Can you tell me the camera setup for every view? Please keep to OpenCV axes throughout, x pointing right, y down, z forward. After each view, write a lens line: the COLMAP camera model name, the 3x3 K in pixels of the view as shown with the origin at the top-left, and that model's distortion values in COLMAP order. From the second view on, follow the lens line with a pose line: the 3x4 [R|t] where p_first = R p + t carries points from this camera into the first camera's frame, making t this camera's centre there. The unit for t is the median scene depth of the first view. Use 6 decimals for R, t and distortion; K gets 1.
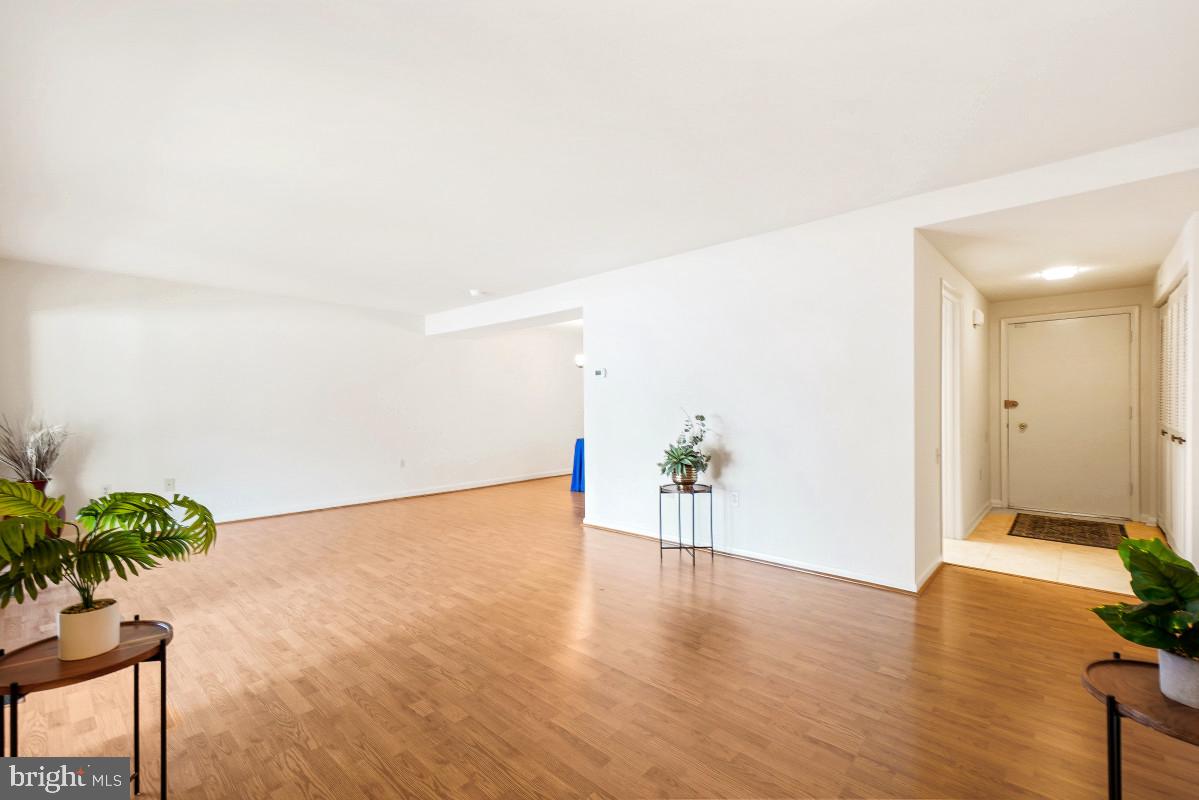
lens RADIAL K [[517.1, 0, 601.9], [0, 517.1, 404.2], [0, 0, 1]] dist [-0.012665, -0.000243]
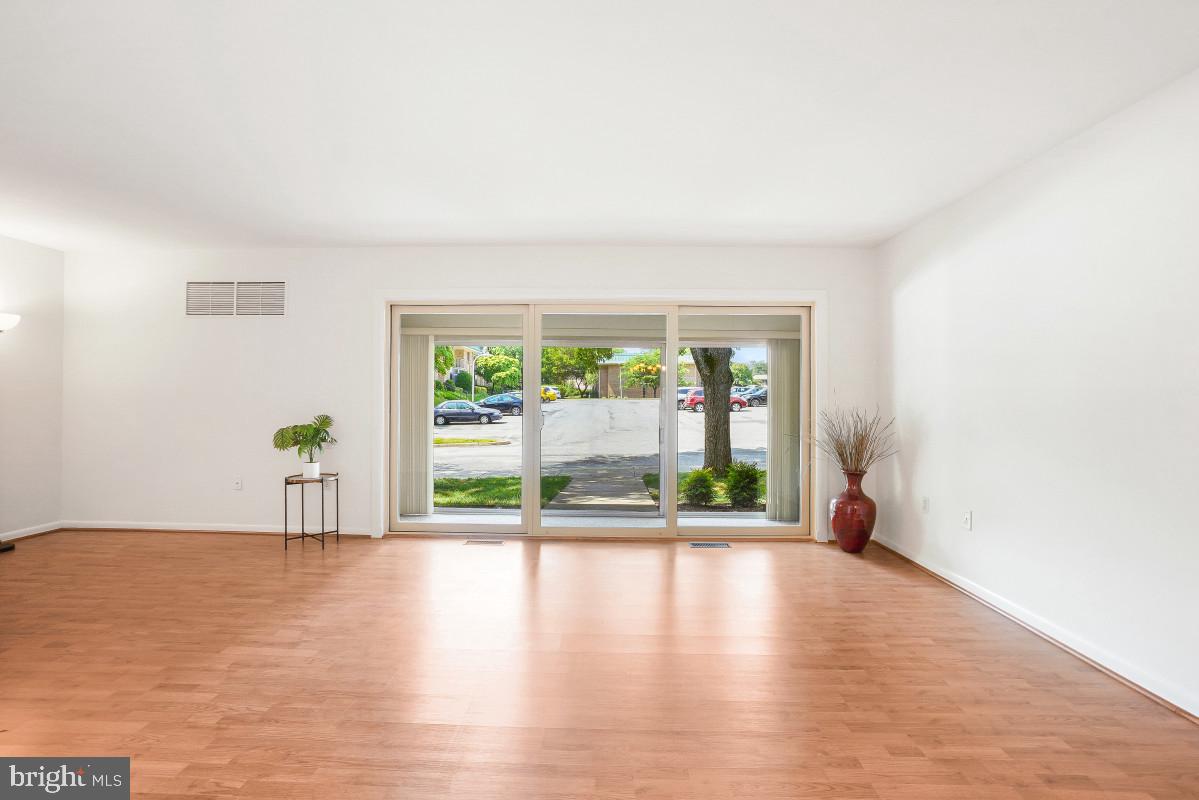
lens RADIAL K [[542.4, 0, 596.8], [0, 542.4, 386.5], [0, 0, 1]] dist [-0.044793, 0.018261]
pose [[-0.761017, -0.016931, -0.648511, -0.123563], [-0.007950, 0.999828, -0.016774, 0.005865], [0.648683, -0.007610, -0.761021, 2.070956]]
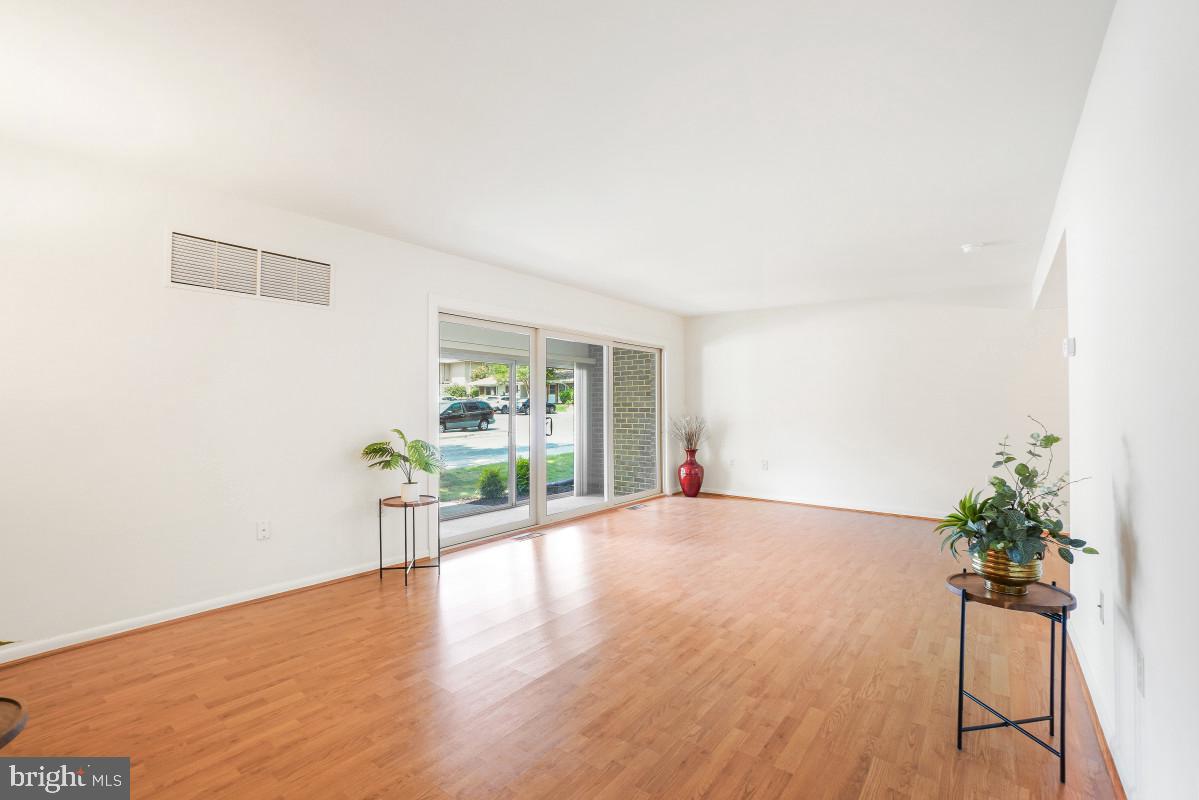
lens RADIAL K [[523.4, 0, 599.5], [0, 523.4, 400.0], [0, 0, 1]] dist [-0.056822, 0.000060]
pose [[0.065999, -0.011583, -0.997752, 0.782983], [-0.005121, 0.999916, -0.011947, 0.007041], [0.997807, 0.005898, 0.065934, 0.843281]]
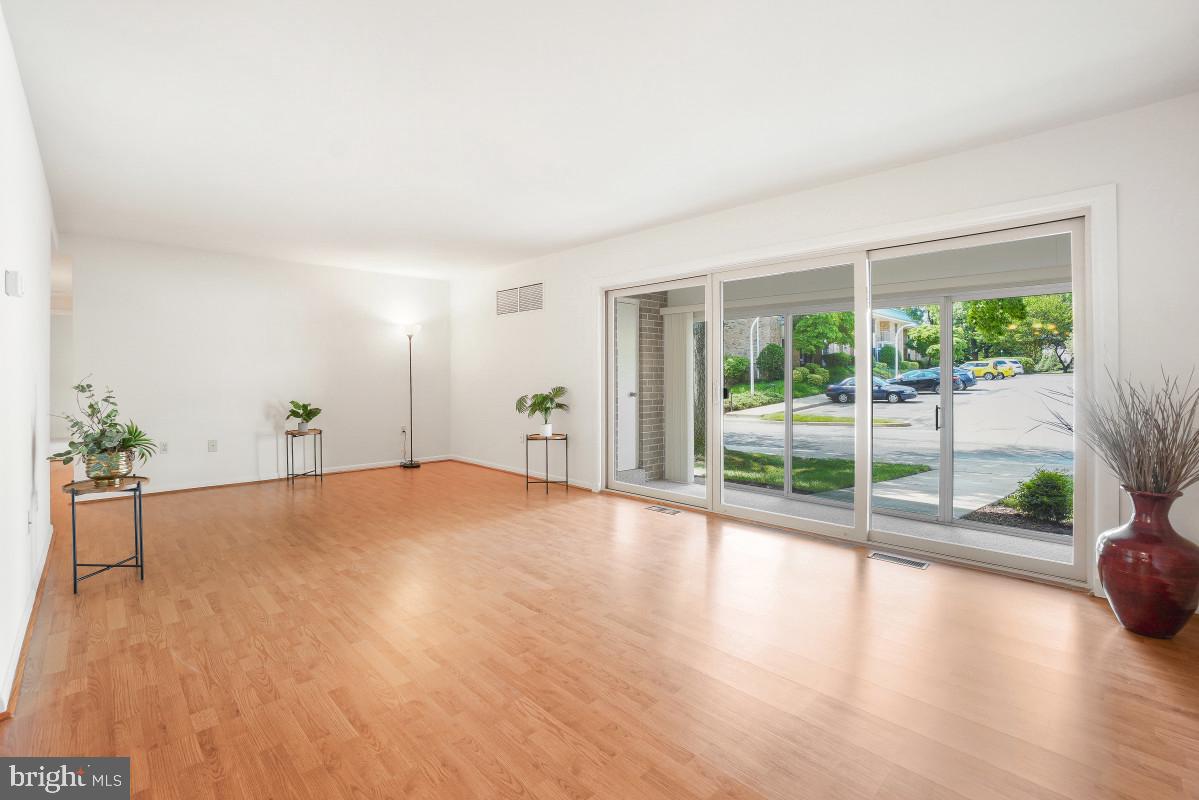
lens RADIAL K [[542.4, 0, 596.8], [0, 542.4, 386.5], [0, 0, 1]] dist [-0.044793, 0.018261]
pose [[-0.997927, 0.004105, 0.064229, -0.771261], [0.005773, 0.999650, 0.025810, 0.017905], [-0.064101, 0.026128, -0.997601, 2.286231]]
